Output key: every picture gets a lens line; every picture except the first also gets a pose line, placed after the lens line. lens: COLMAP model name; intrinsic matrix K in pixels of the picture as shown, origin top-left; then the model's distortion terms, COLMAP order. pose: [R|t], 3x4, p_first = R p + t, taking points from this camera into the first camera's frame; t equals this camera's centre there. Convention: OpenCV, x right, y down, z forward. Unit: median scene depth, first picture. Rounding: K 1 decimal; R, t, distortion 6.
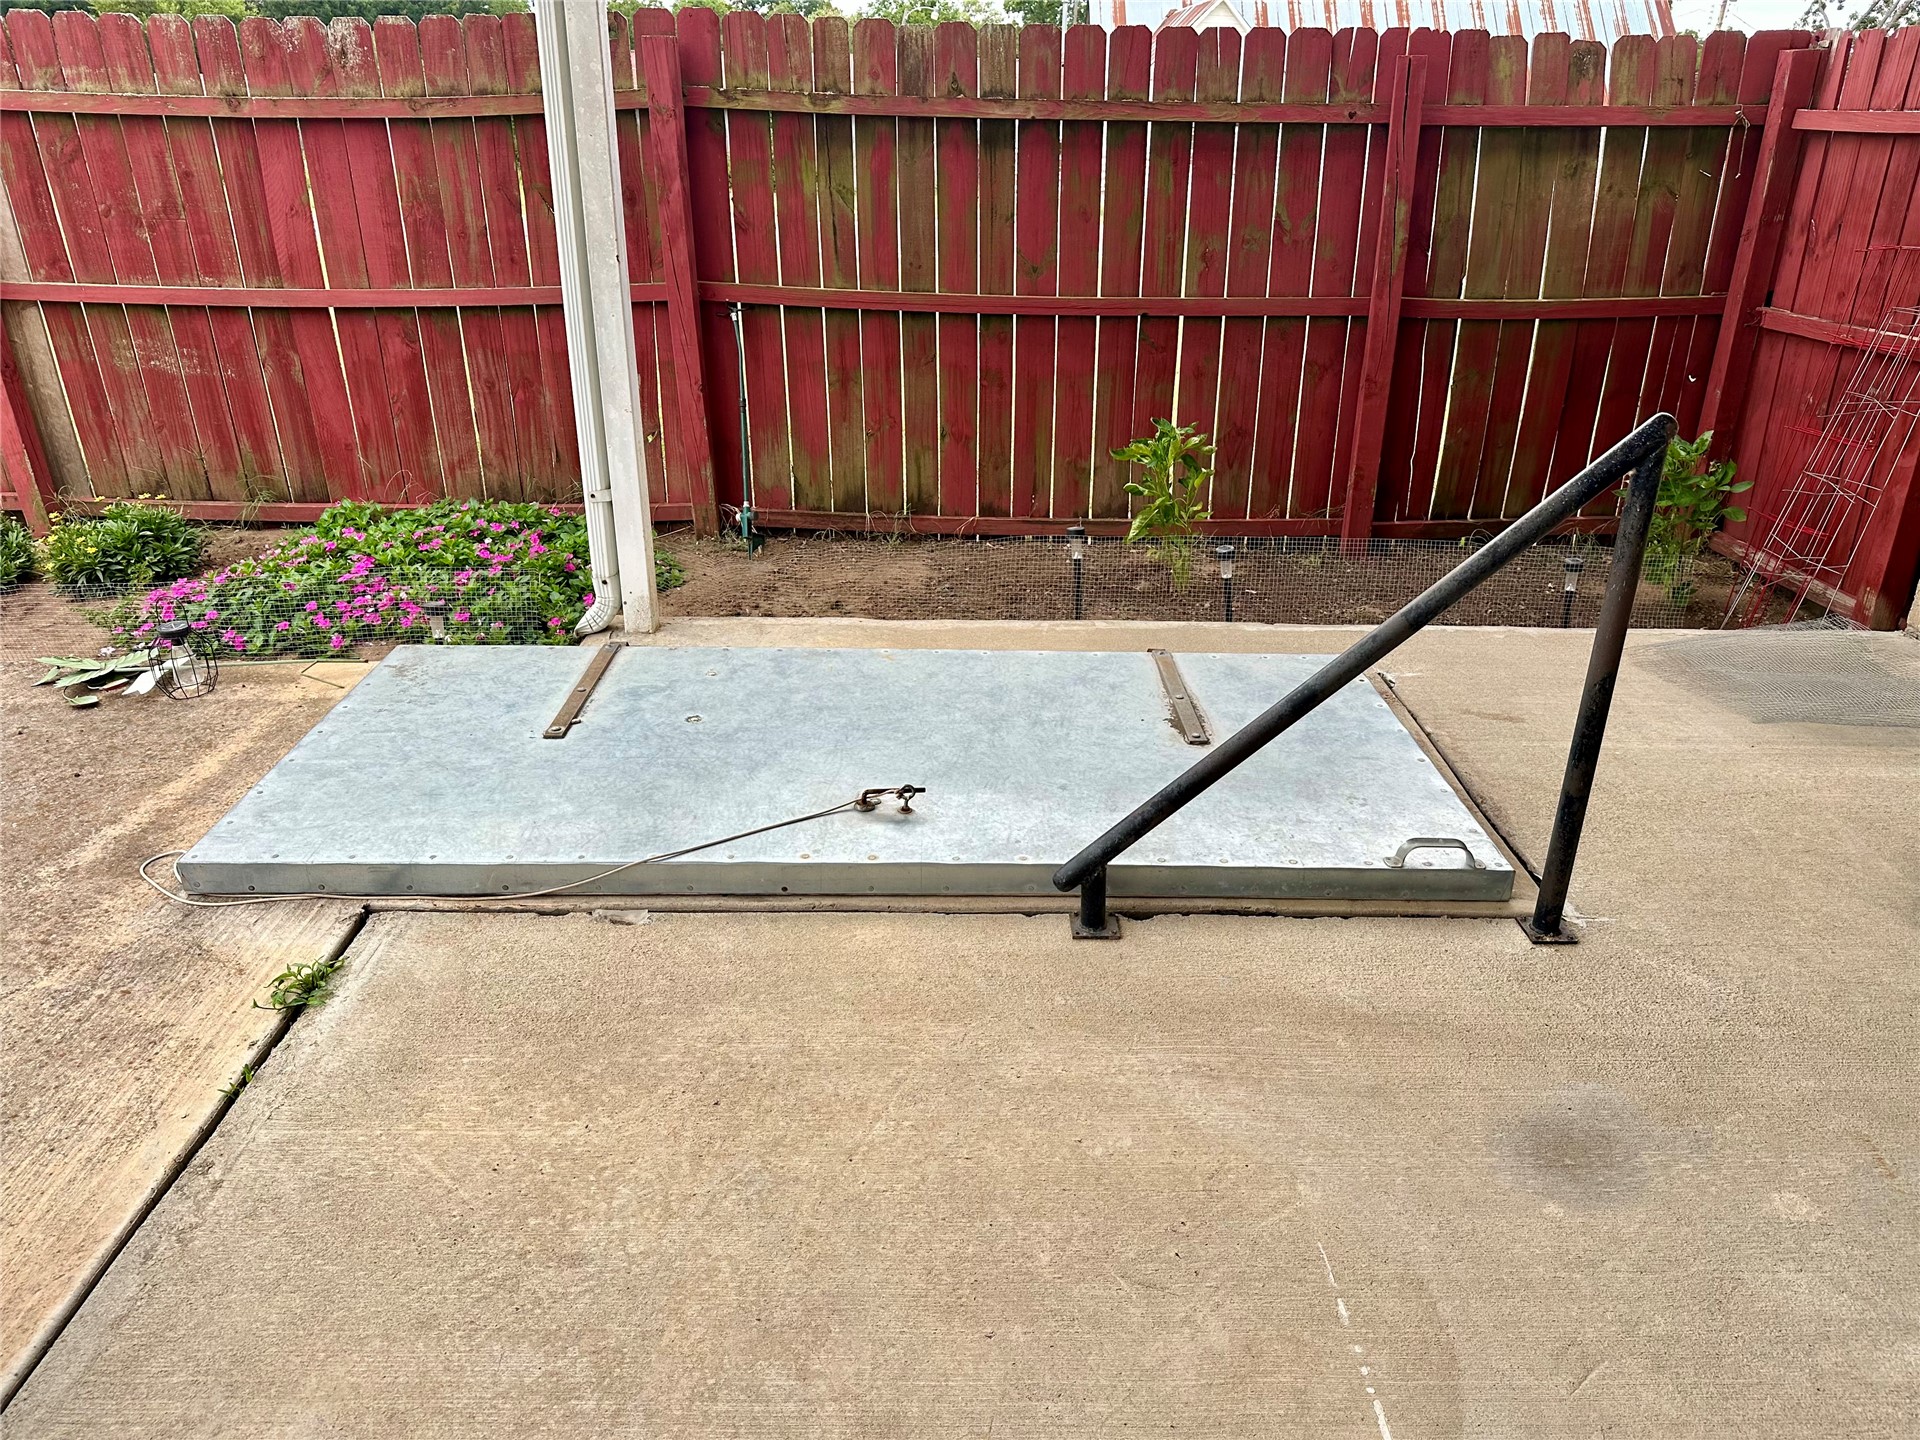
lens RADIAL K [[1356.1, 0, 968.5], [0, 1356.1, 716.5], [0, 0, 1]] dist [0.092332, -0.112988]
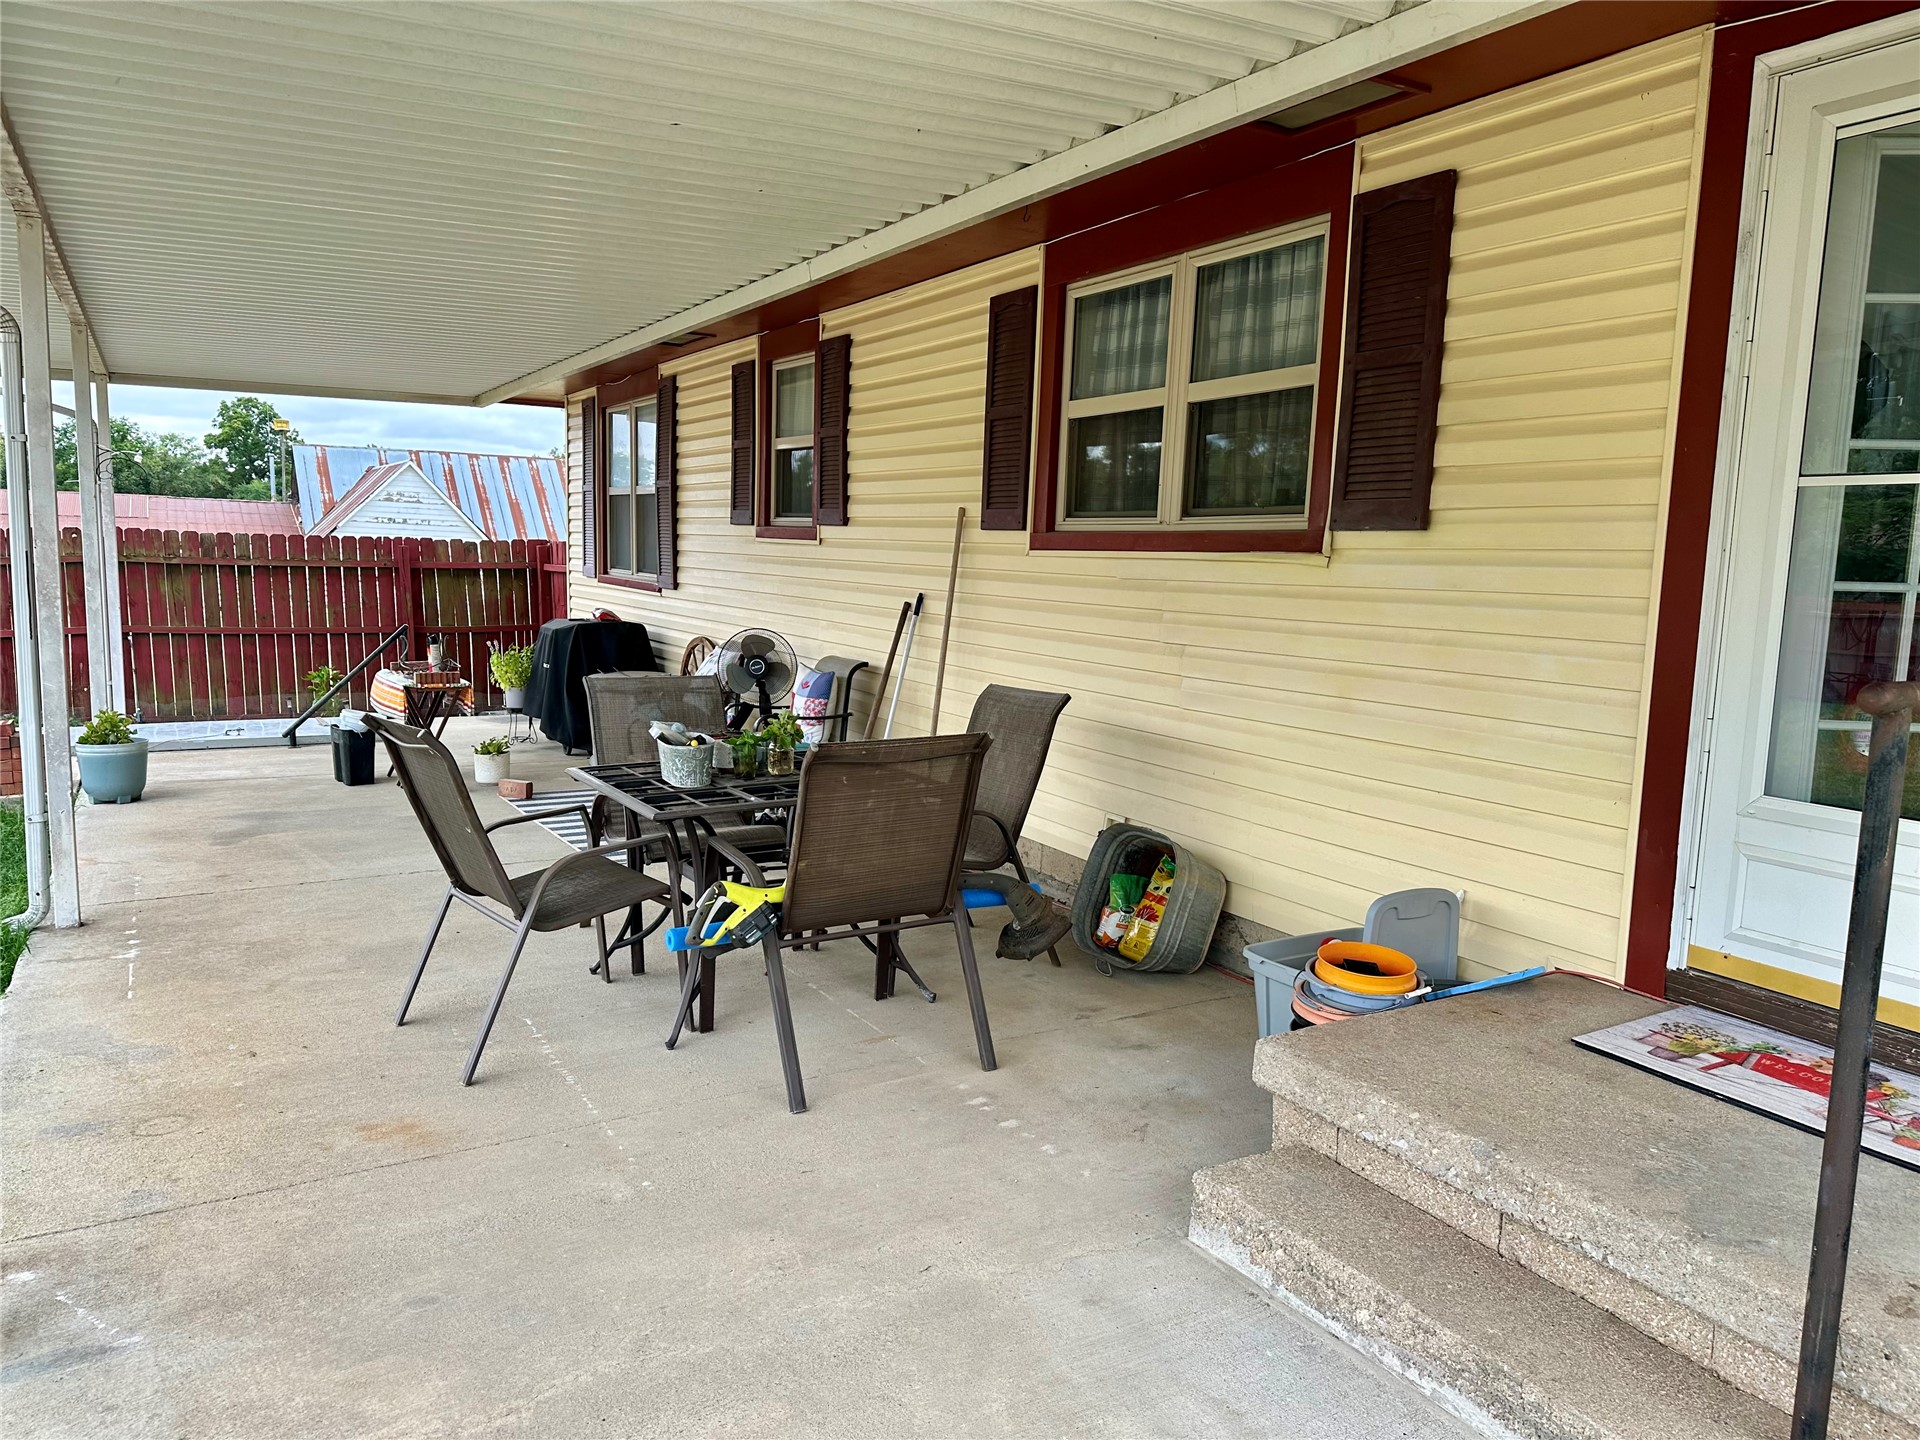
lens RADIAL K [[1356.1, 0, 947.6], [0, 1356.1, 736.9], [0, 0, 1]] dist [0.092332, -0.112988]
pose [[0.877902, -0.060476, 0.475006, -0.071305], [0.192451, 0.952909, -0.234365, 0.776601], [-0.438464, 0.297165, 0.848199, -1.779098]]
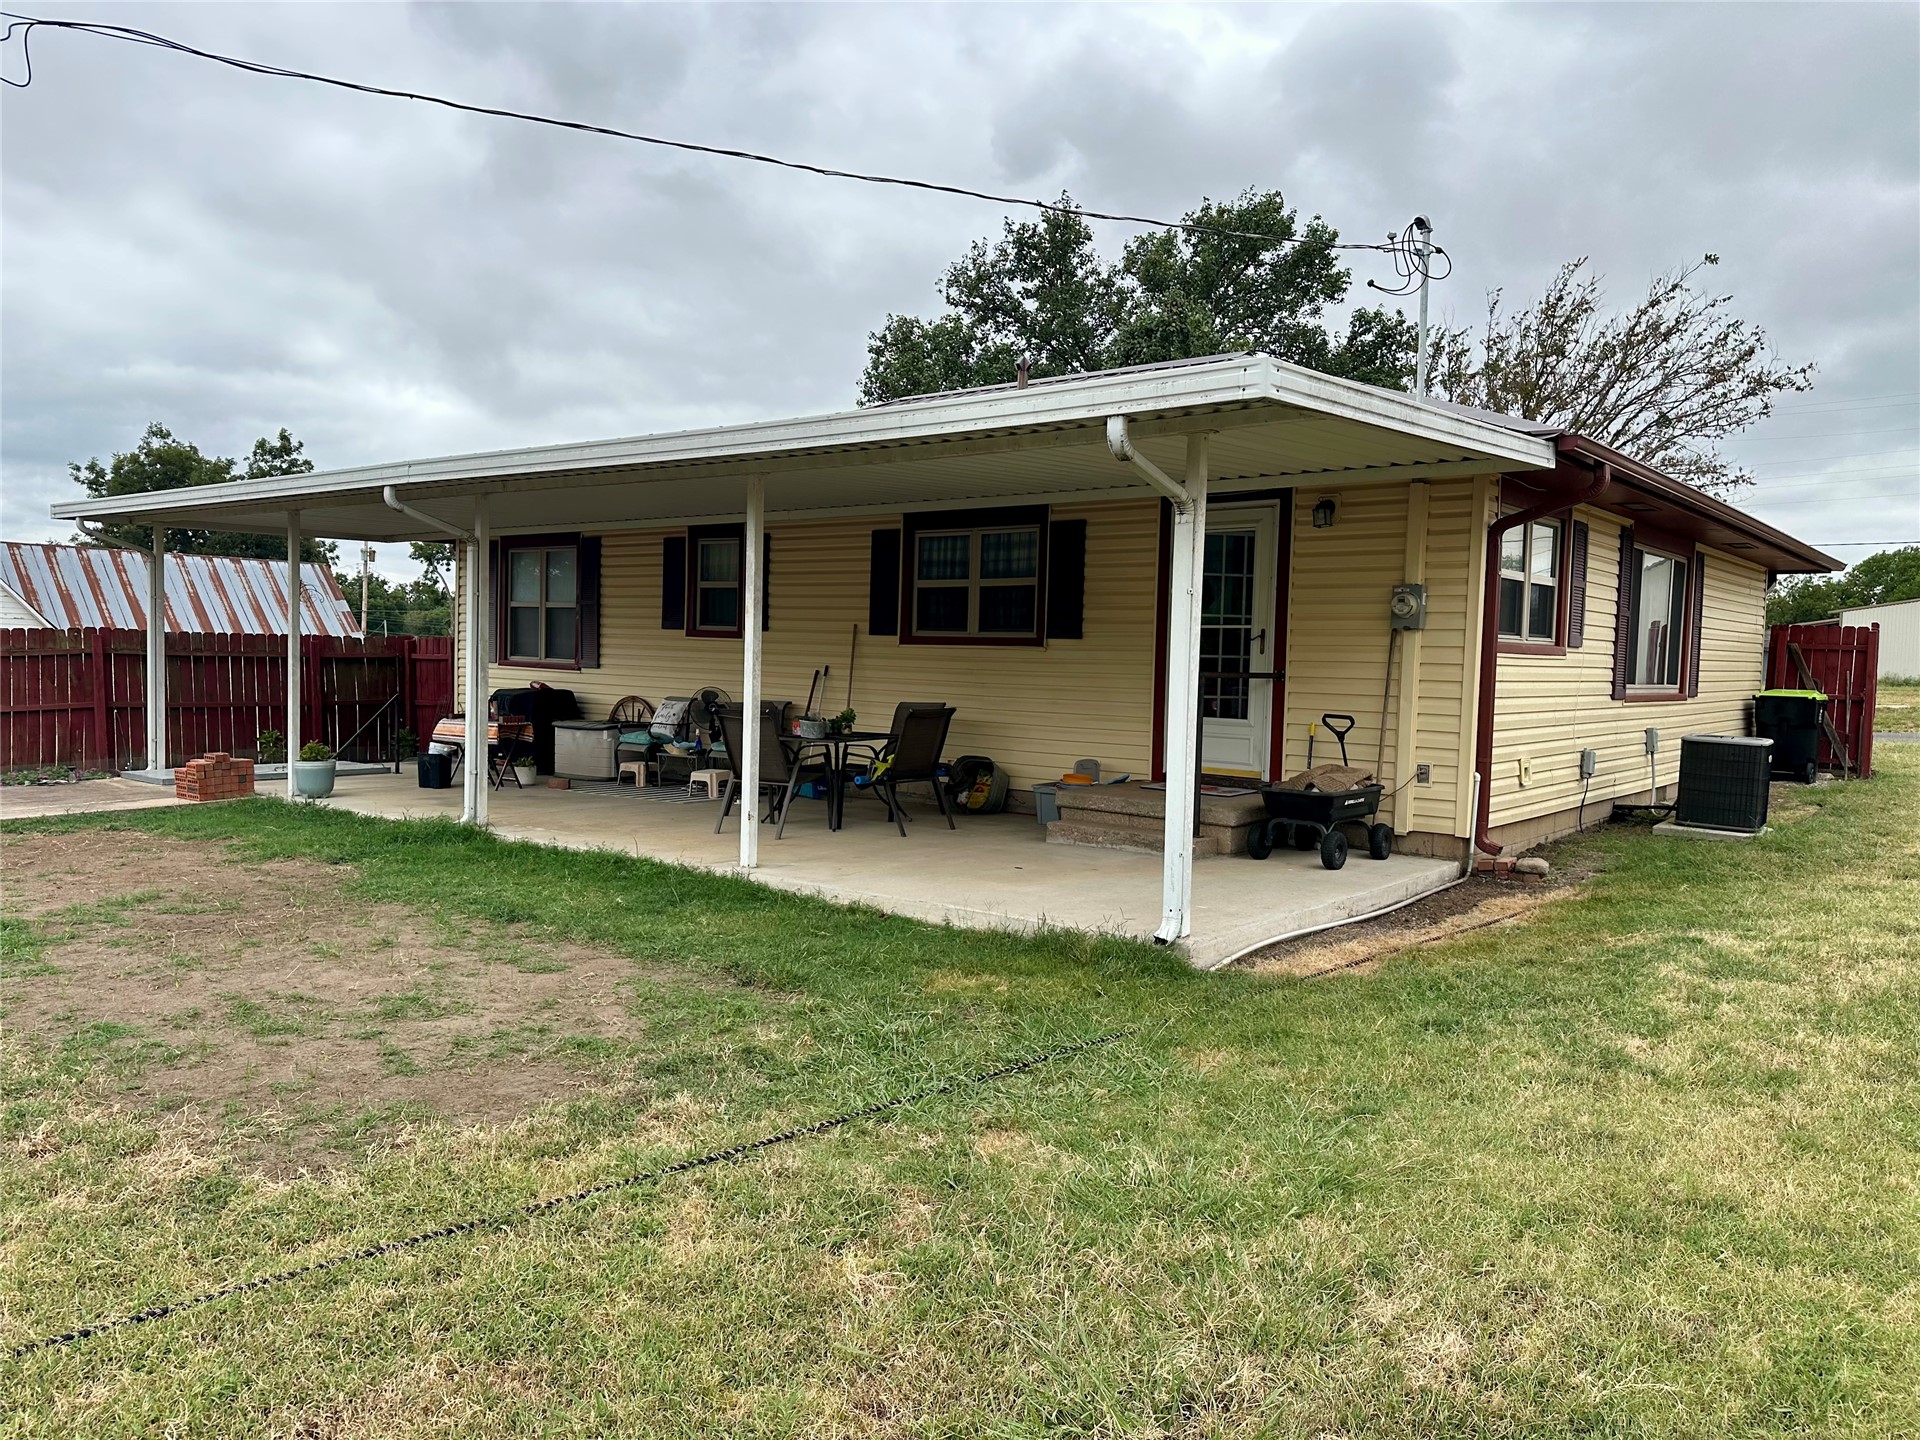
lens RADIAL K [[1356.1, 0, 968.2], [0, 1356.1, 721.1], [0, 0, 1]] dist [0.092332, -0.112988]
pose [[0.651074, -0.039212, 0.758001, -1.396205], [0.308101, 0.926341, -0.216719, 1.117597], [-0.693669, 0.374640, 0.615198, -2.535549]]
